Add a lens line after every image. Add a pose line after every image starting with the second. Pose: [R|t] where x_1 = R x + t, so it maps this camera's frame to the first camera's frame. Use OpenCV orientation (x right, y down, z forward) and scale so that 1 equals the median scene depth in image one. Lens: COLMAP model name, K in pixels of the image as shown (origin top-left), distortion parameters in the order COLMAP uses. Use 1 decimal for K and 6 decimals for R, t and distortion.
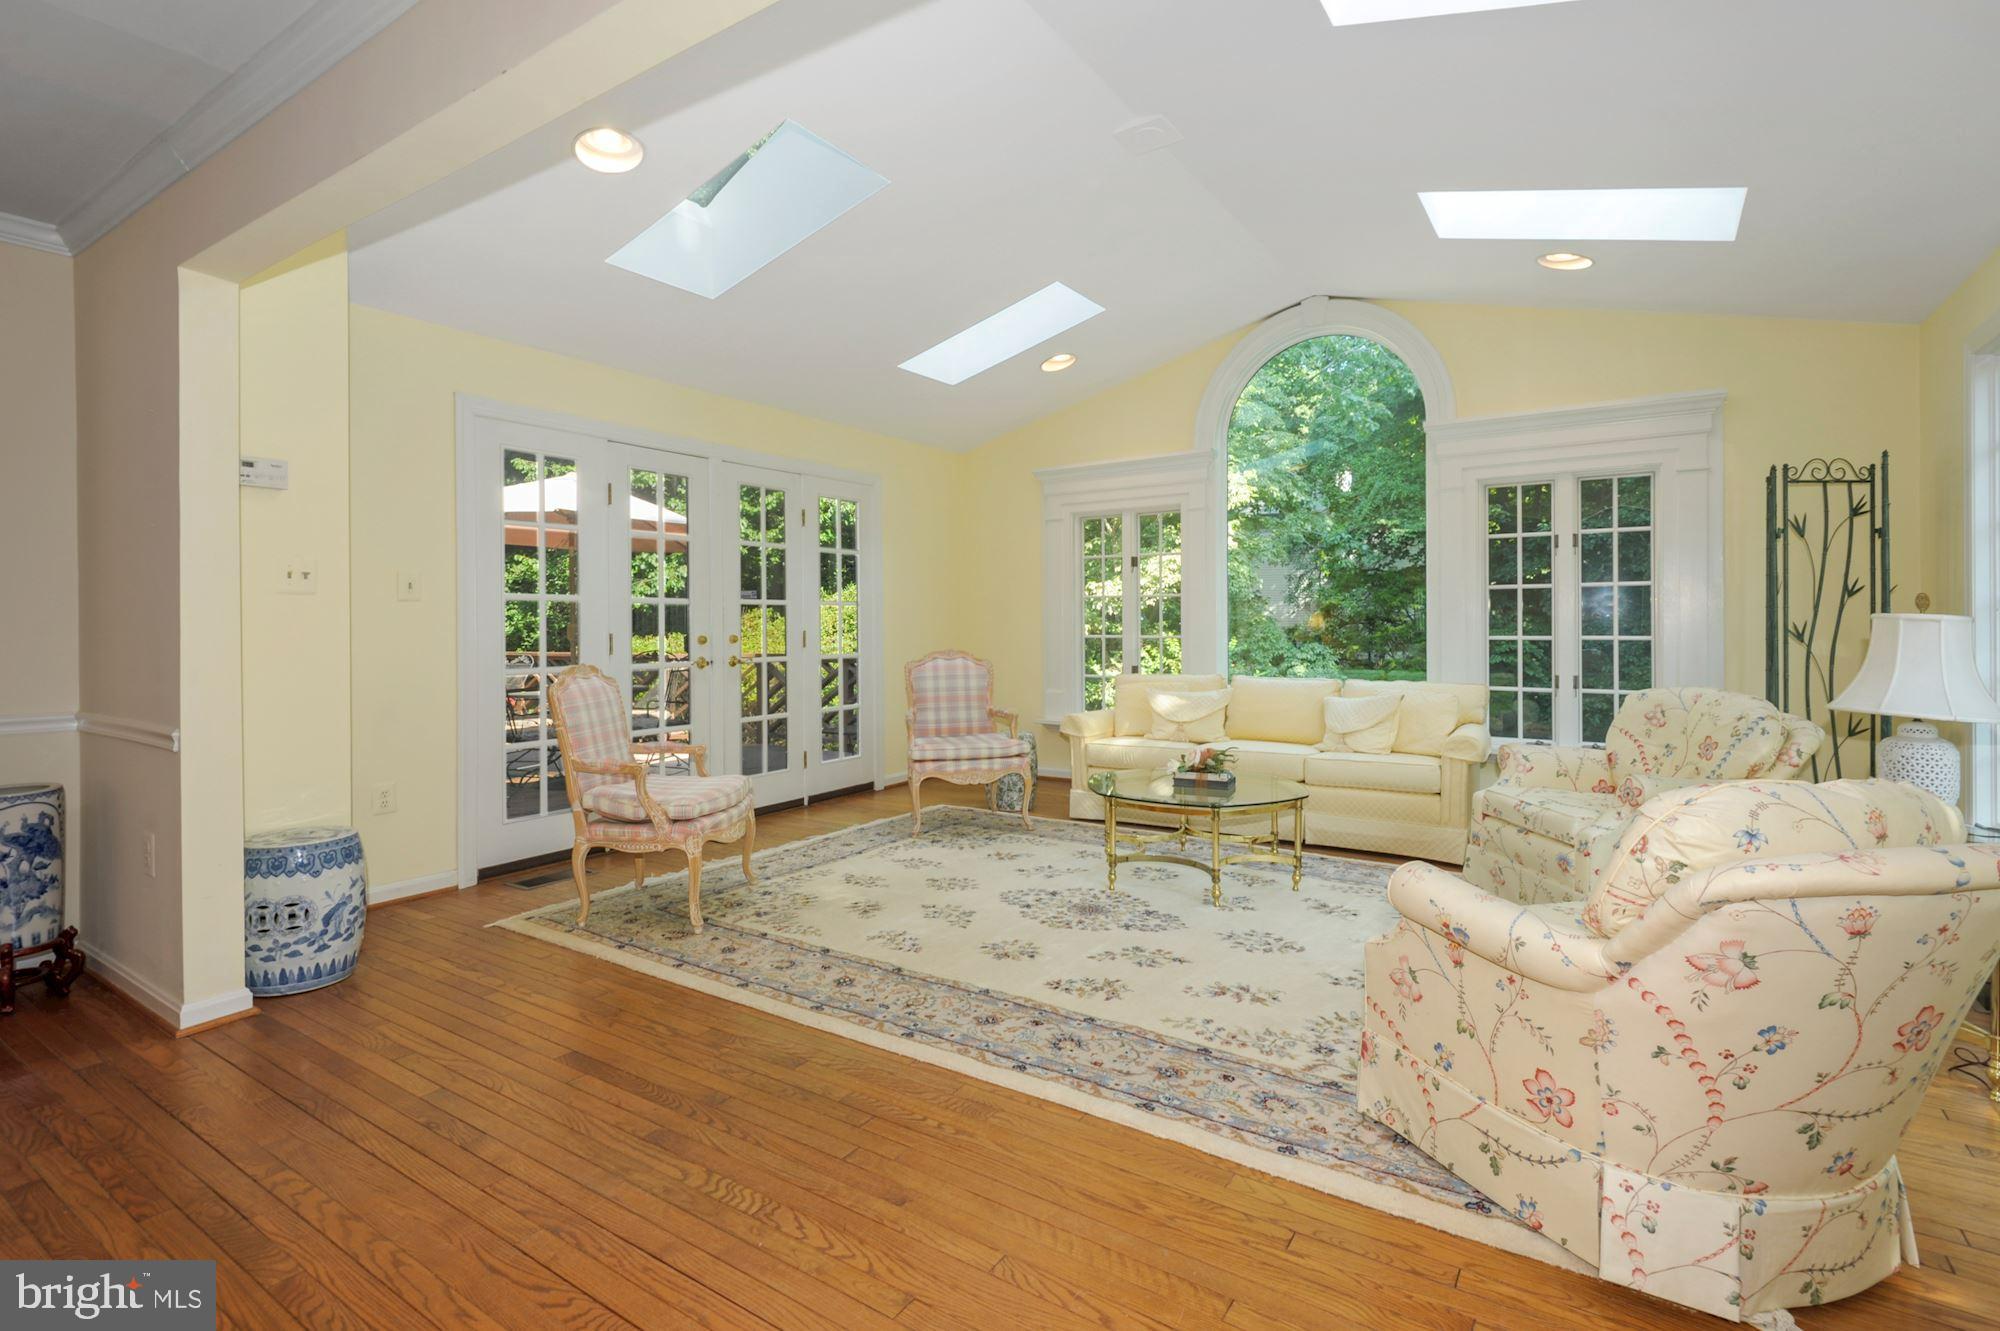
lens RADIAL K [[934.1, 0, 996.8], [0, 934.1, 627.3], [0, 0, 1]] dist [0.034345, -0.023958]
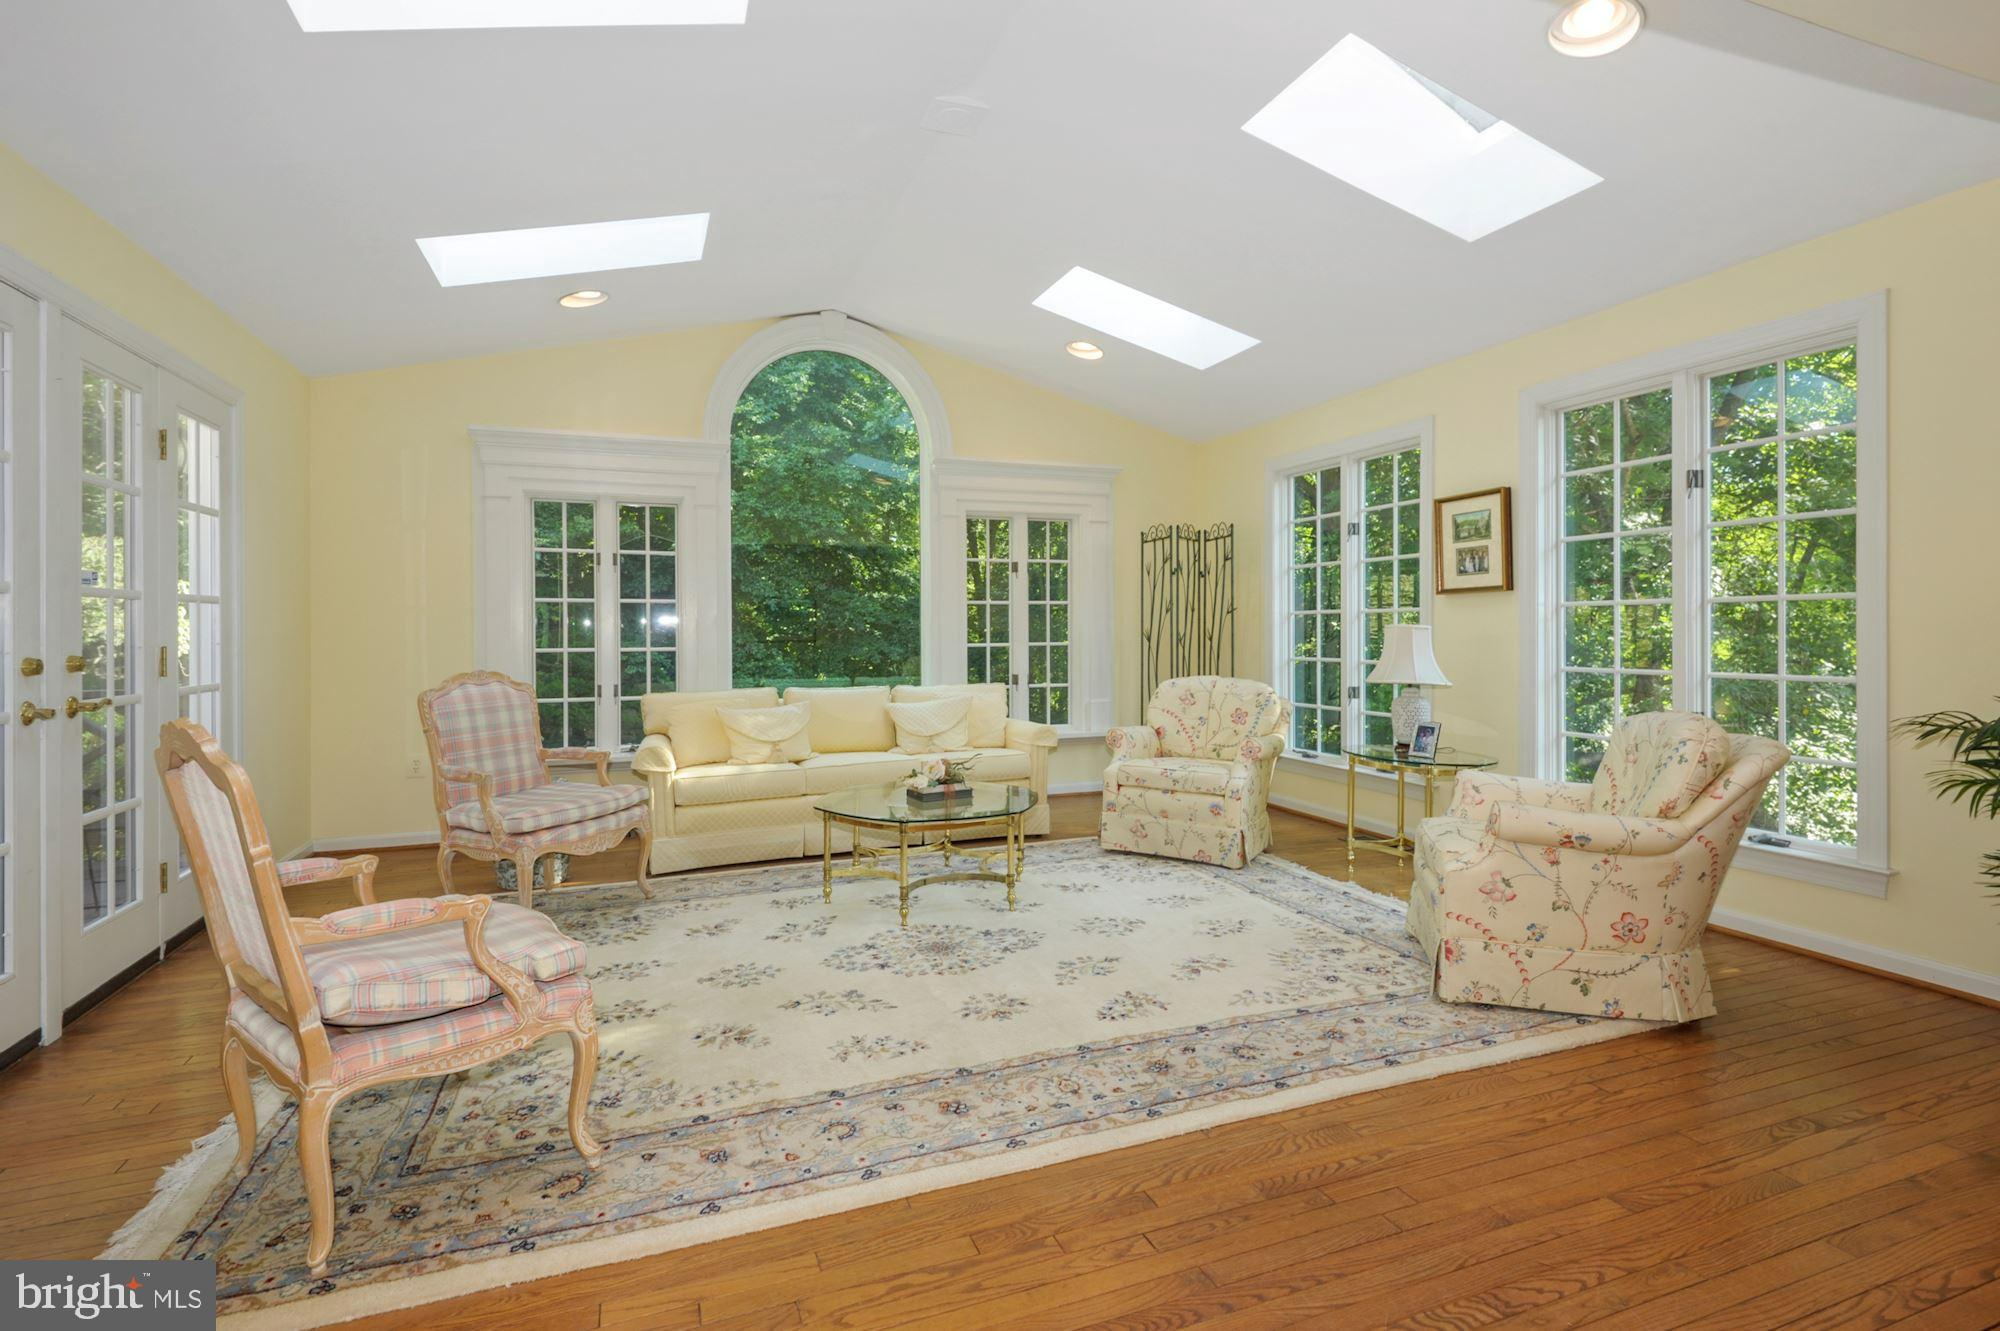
lens RADIAL K [[934.1, 0, 996.8], [0, 934.1, 627.3], [0, 0, 1]] dist [0.034345, -0.023958]
pose [[0.585768, 0.003261, 0.810472, -0.669252], [0.006450, 0.999941, -0.008684, 0.000049], [-0.810453, 0.010314, 0.585713, 0.470012]]
